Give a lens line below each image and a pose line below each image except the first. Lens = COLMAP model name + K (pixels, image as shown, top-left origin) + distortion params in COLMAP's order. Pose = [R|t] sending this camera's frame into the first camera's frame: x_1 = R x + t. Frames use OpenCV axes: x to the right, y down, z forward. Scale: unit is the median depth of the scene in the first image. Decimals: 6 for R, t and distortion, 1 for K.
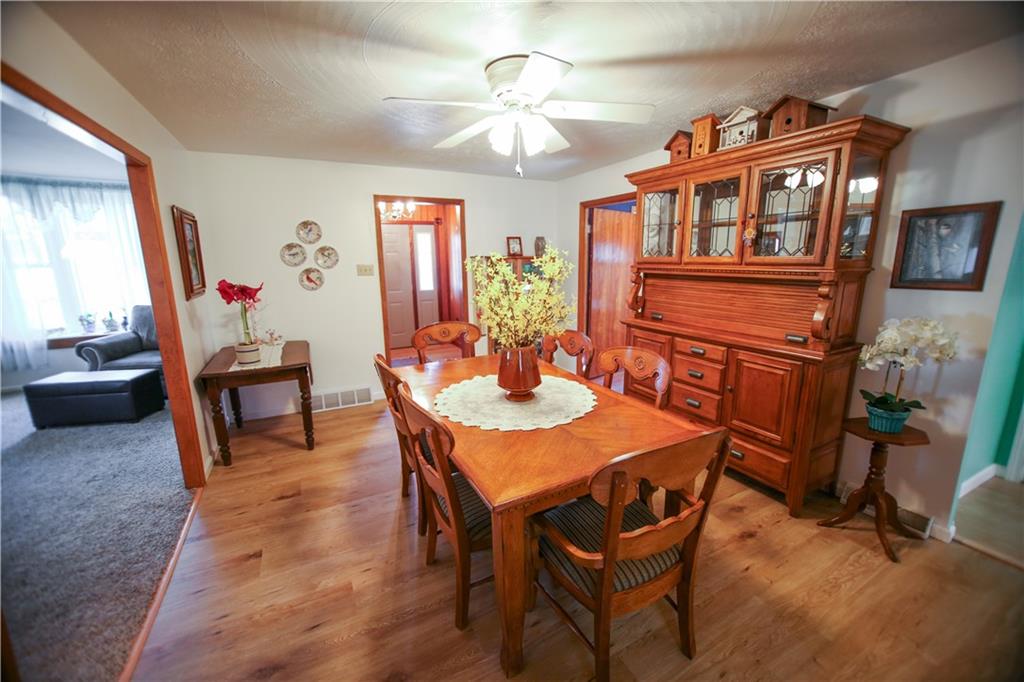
lens RADIAL K [[406.1, 0, 512.0], [0, 406.1, 341.0], [0, 0, 1]] dist [0.001022, 0.000310]
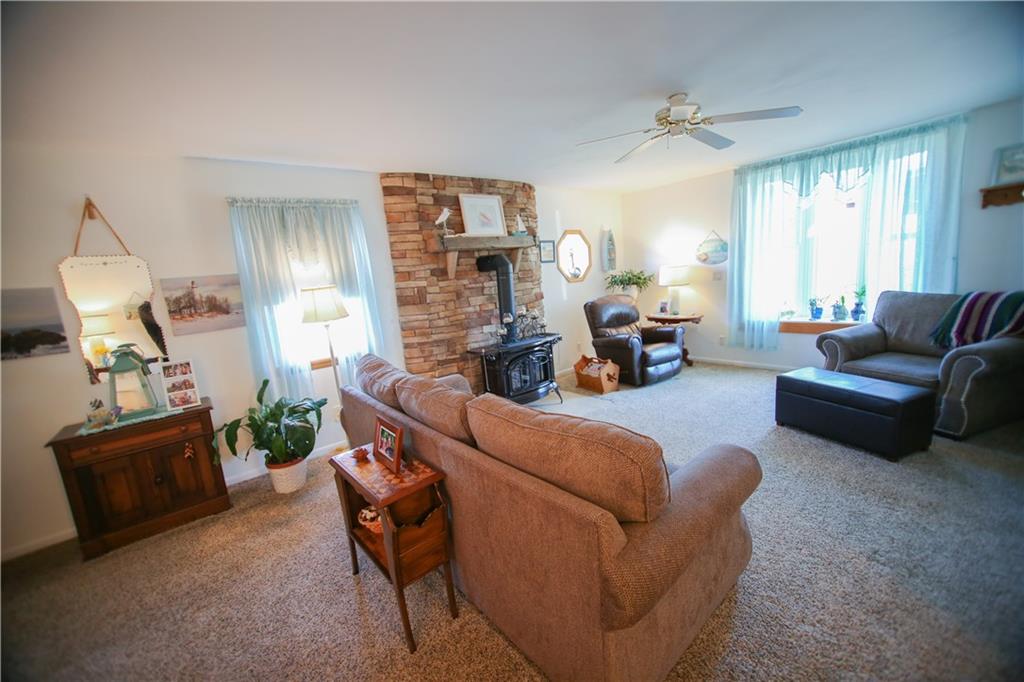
lens RADIAL K [[406.1, 0, 512.0], [0, 406.1, 341.0], [0, 0, 1]] dist [0.001022, 0.000310]
pose [[0.225175, 0.161330, -0.960869, -0.347842], [-0.112648, 0.983893, 0.138797, -0.022362], [0.967784, 0.076986, 0.239722, 0.143065]]
